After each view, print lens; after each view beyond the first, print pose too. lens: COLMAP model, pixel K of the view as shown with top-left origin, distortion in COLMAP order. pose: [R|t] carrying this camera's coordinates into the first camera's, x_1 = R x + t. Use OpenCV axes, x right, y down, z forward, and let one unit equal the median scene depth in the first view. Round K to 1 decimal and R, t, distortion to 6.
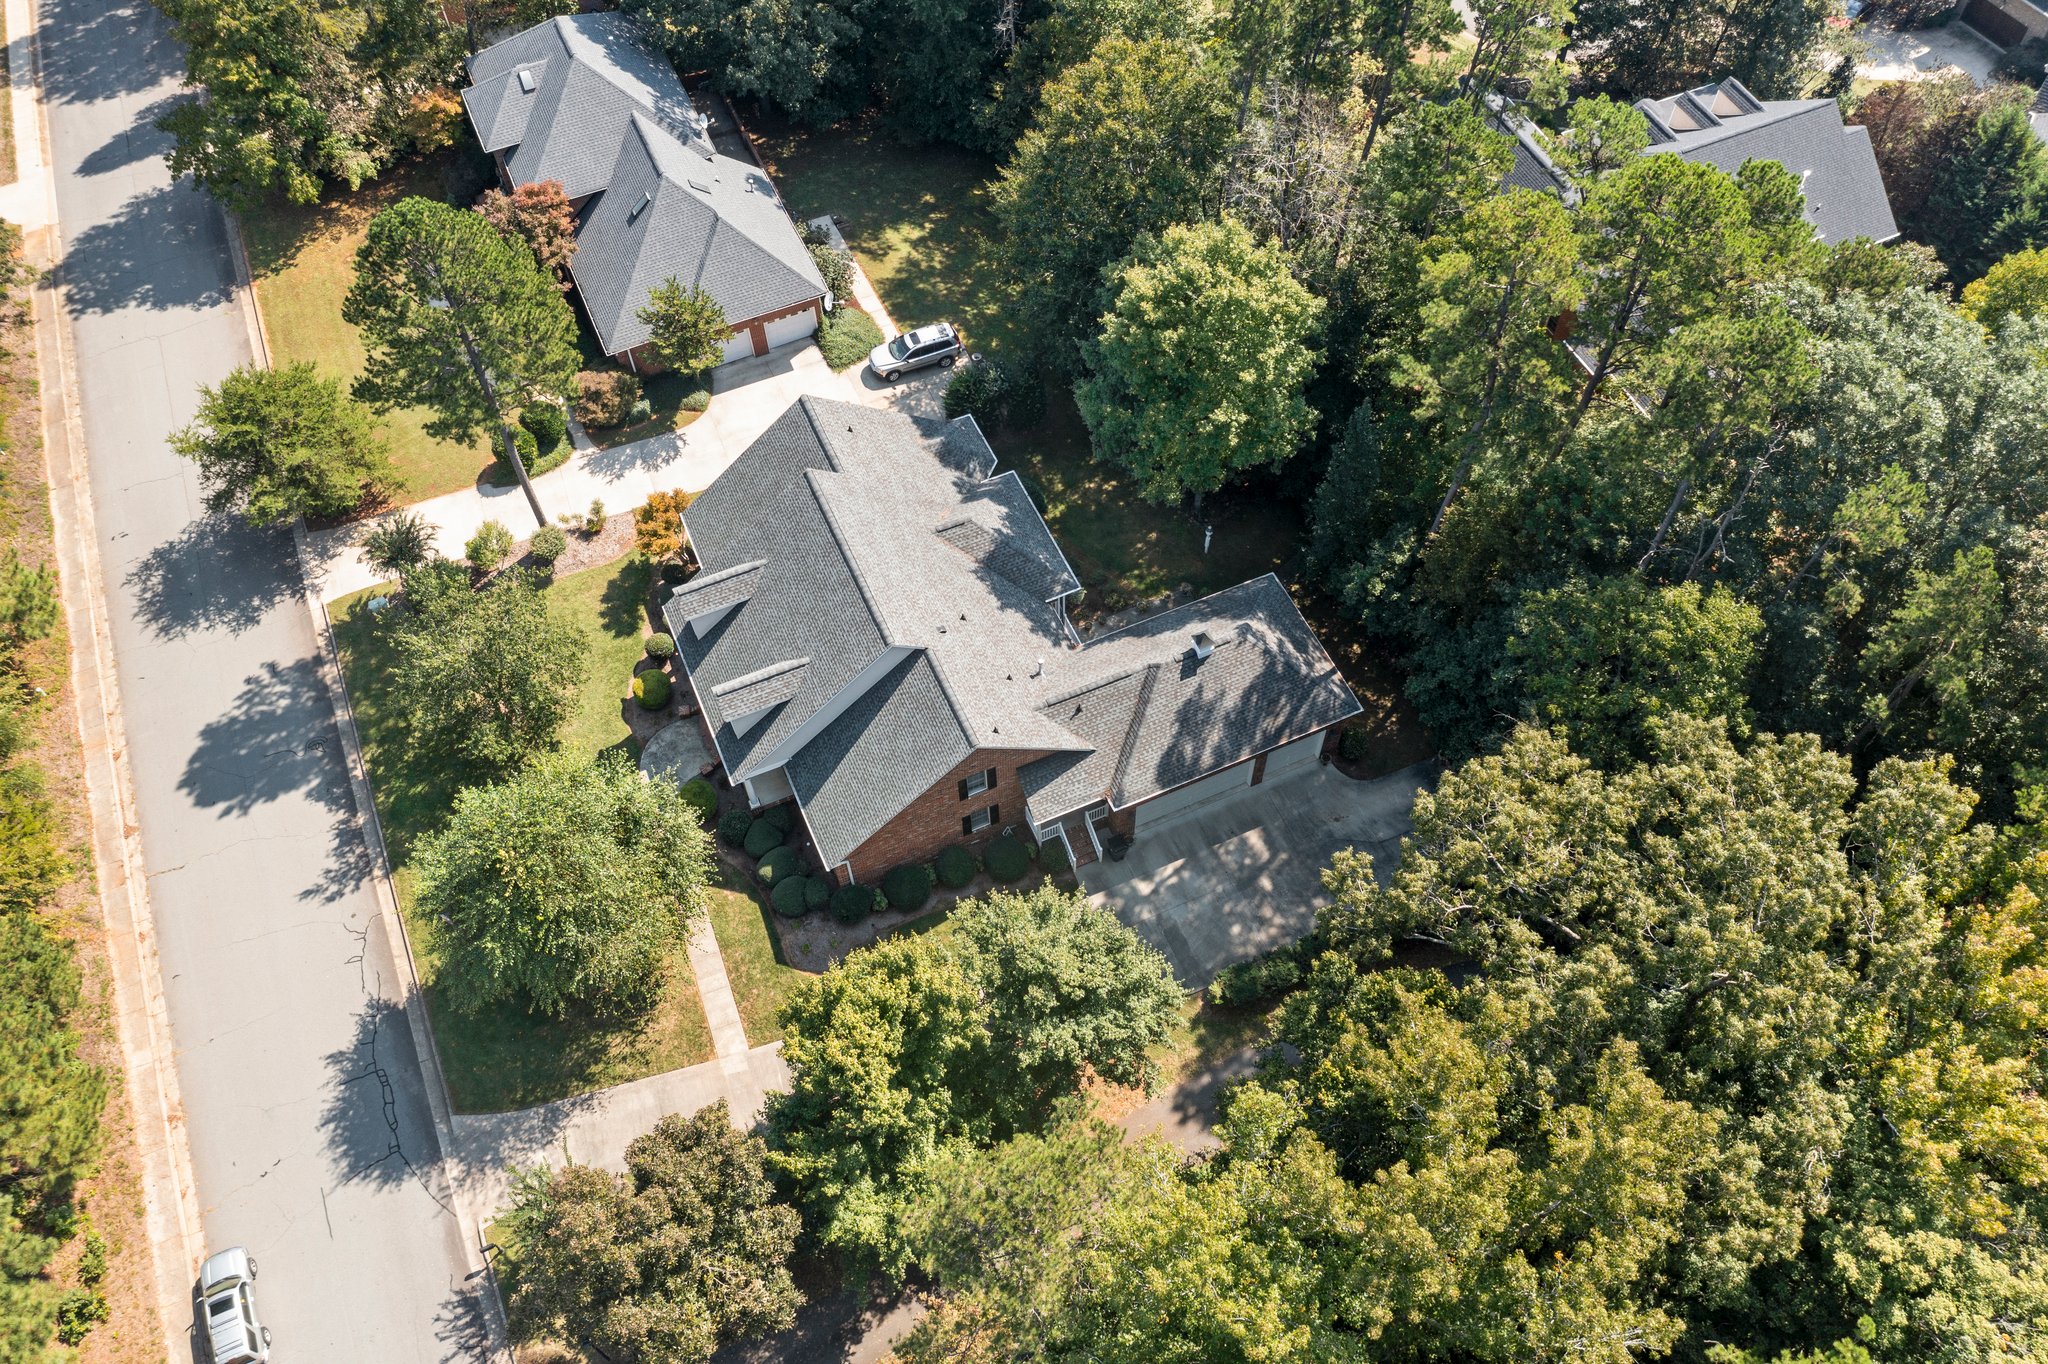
lens RADIAL K [[1598.6, 0, 1004.0], [0, 1598.6, 679.1], [0, 0, 1]] dist [-0.050107, 0.013779]
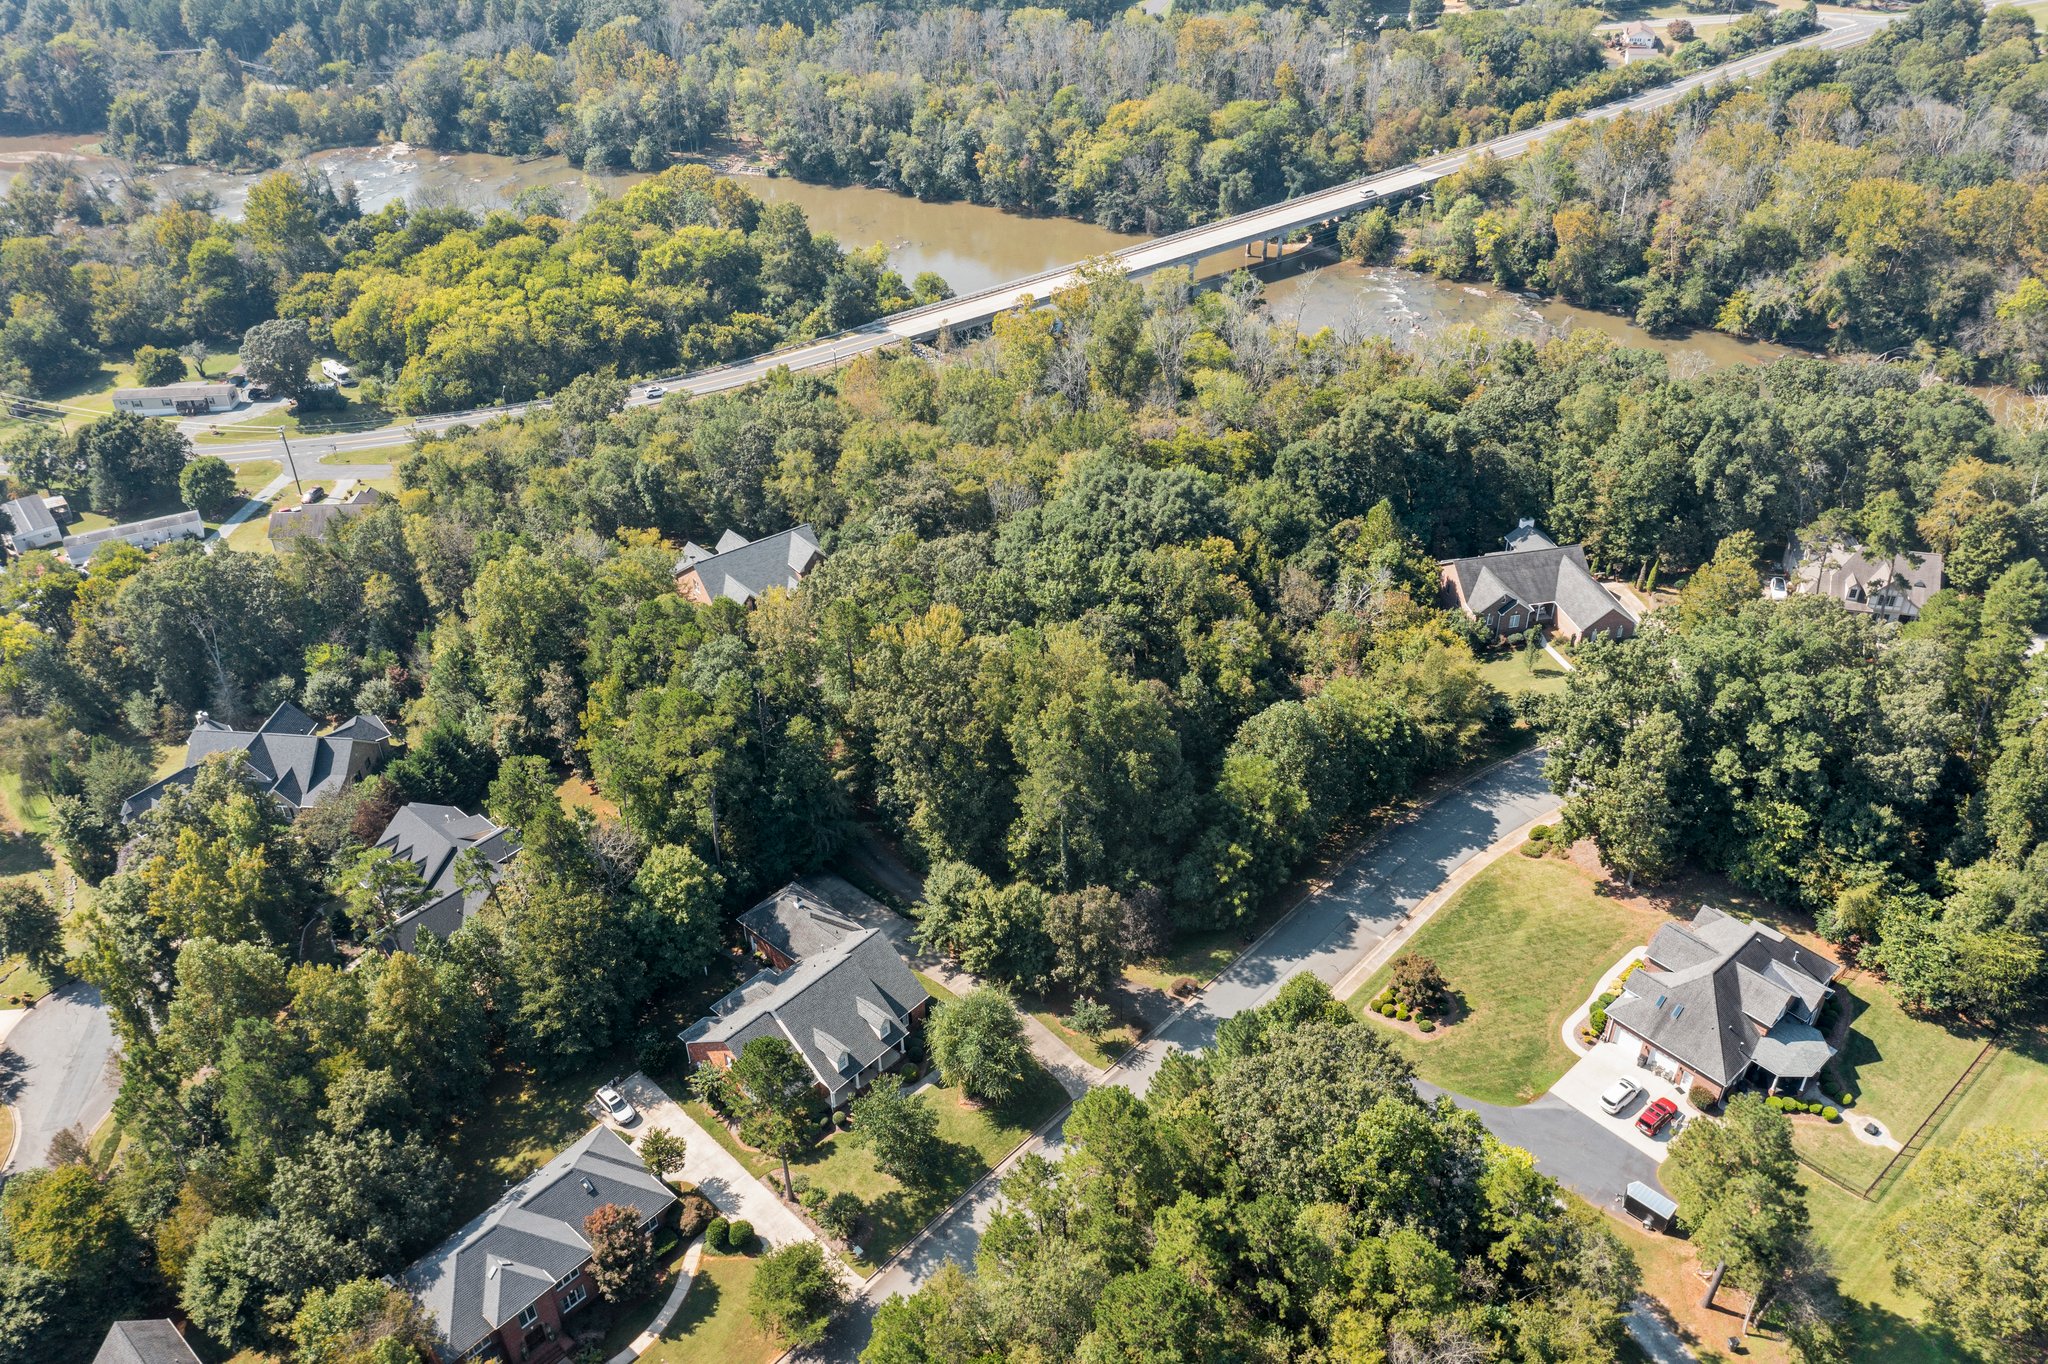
lens RADIAL K [[1598.6, 0, 1022.7], [0, 1598.6, 677.9], [0, 0, 1]] dist [-0.050107, 0.013779]
pose [[-0.415253, -0.479843, 0.772862, -1.701384], [0.776148, 0.256268, 0.576126, -1.217013], [-0.474510, 0.839093, 0.266013, -0.135736]]
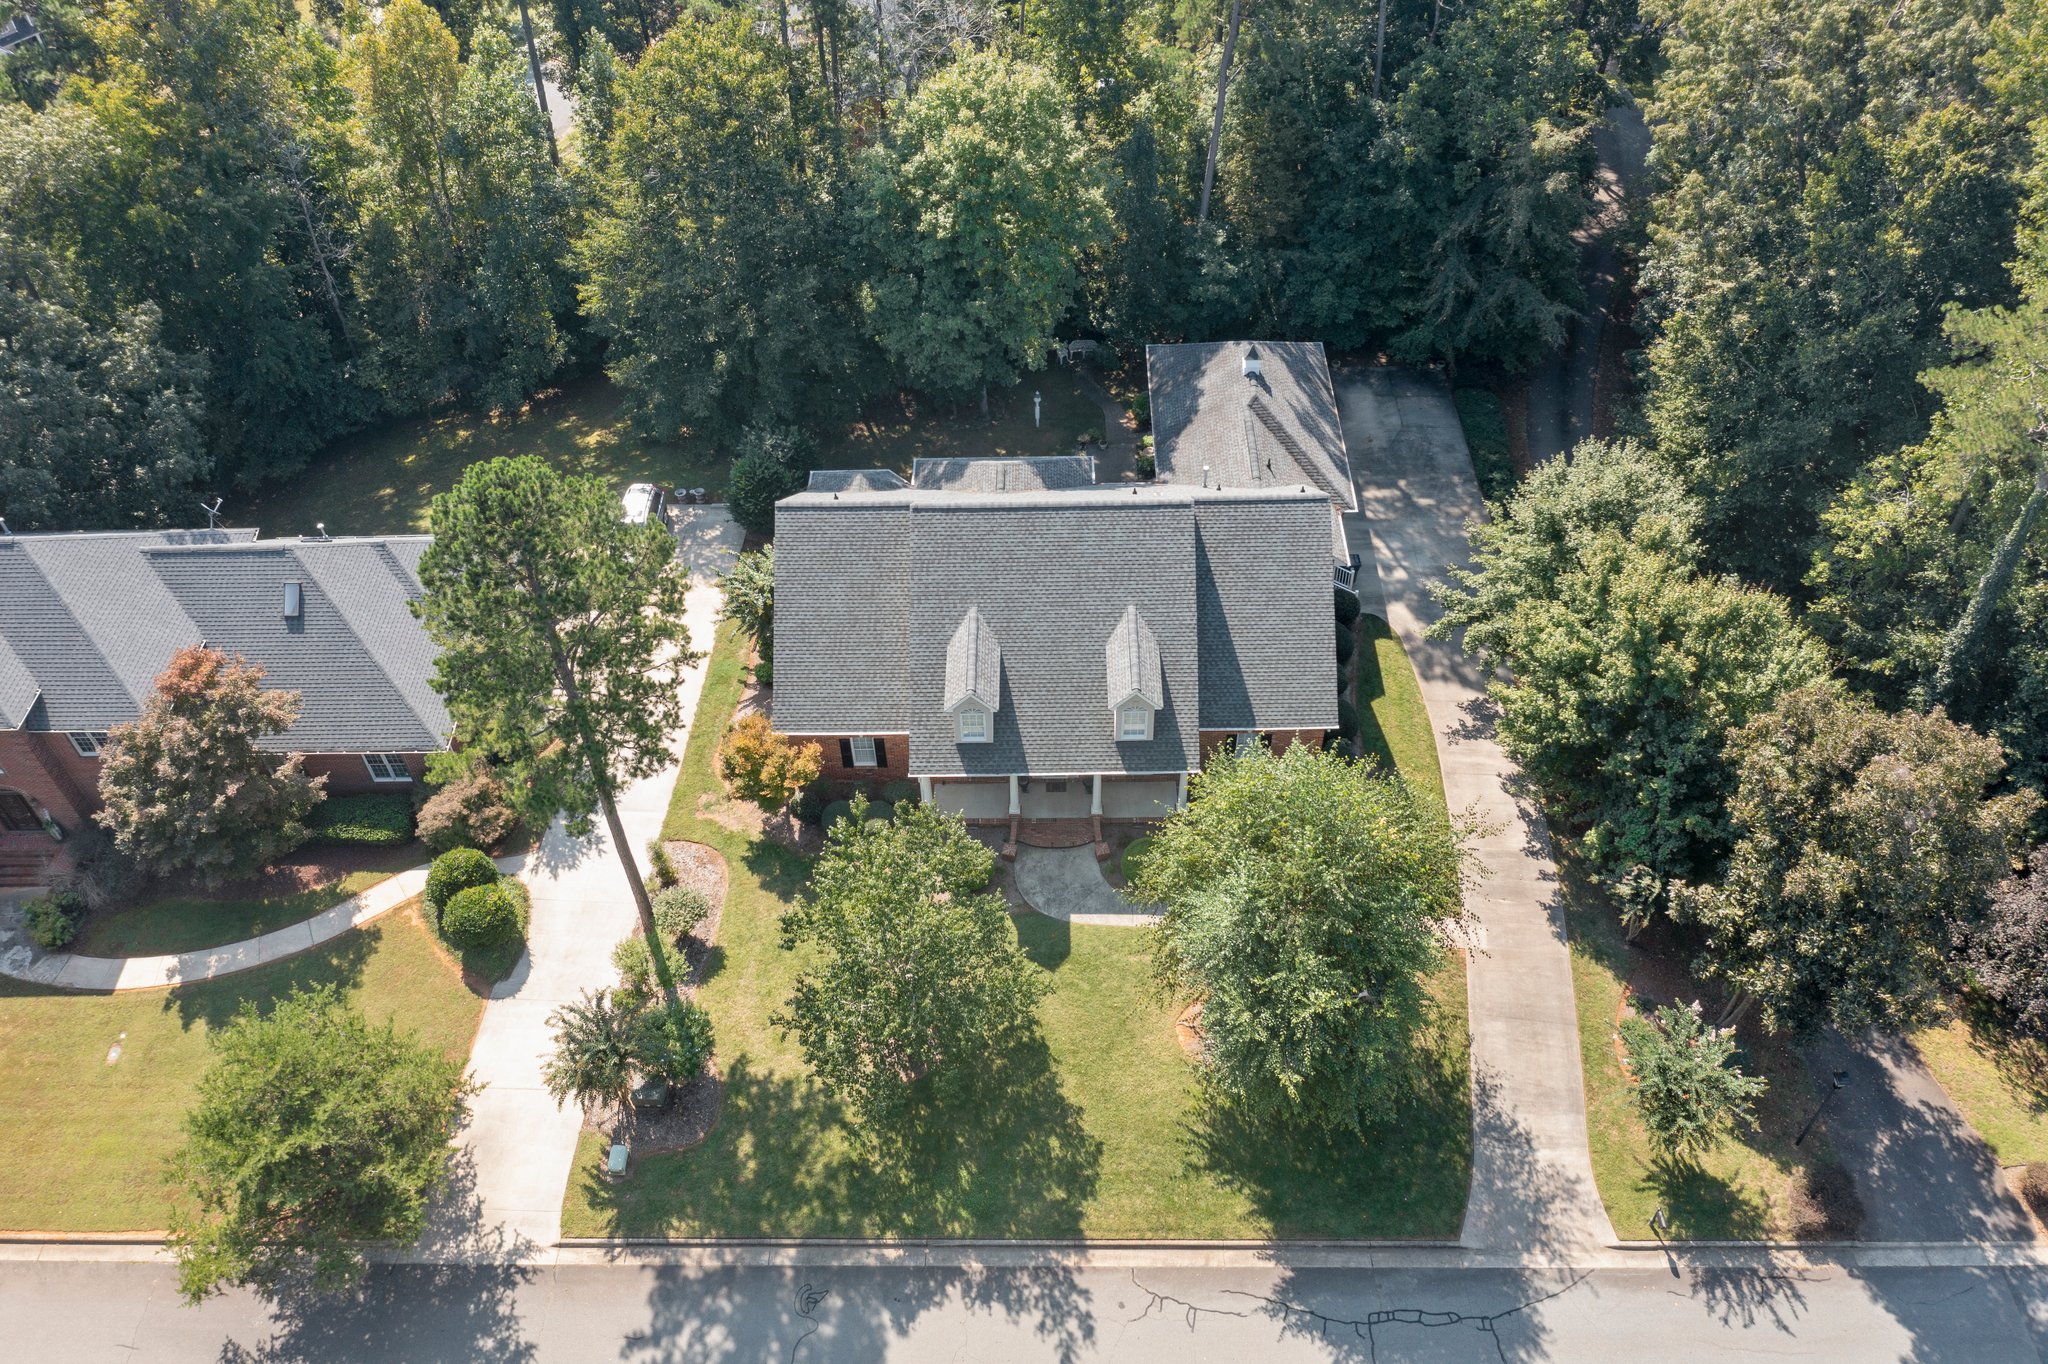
lens RADIAL K [[1598.6, 0, 1027.4], [0, 1598.6, 669.4], [0, 0, 1]] dist [-0.050107, 0.013779]
pose [[0.401458, -0.650144, 0.645092, -0.669329], [0.772016, 0.619174, 0.143577, -0.148112], [-0.492770, 0.440382, 0.750494, 0.373075]]
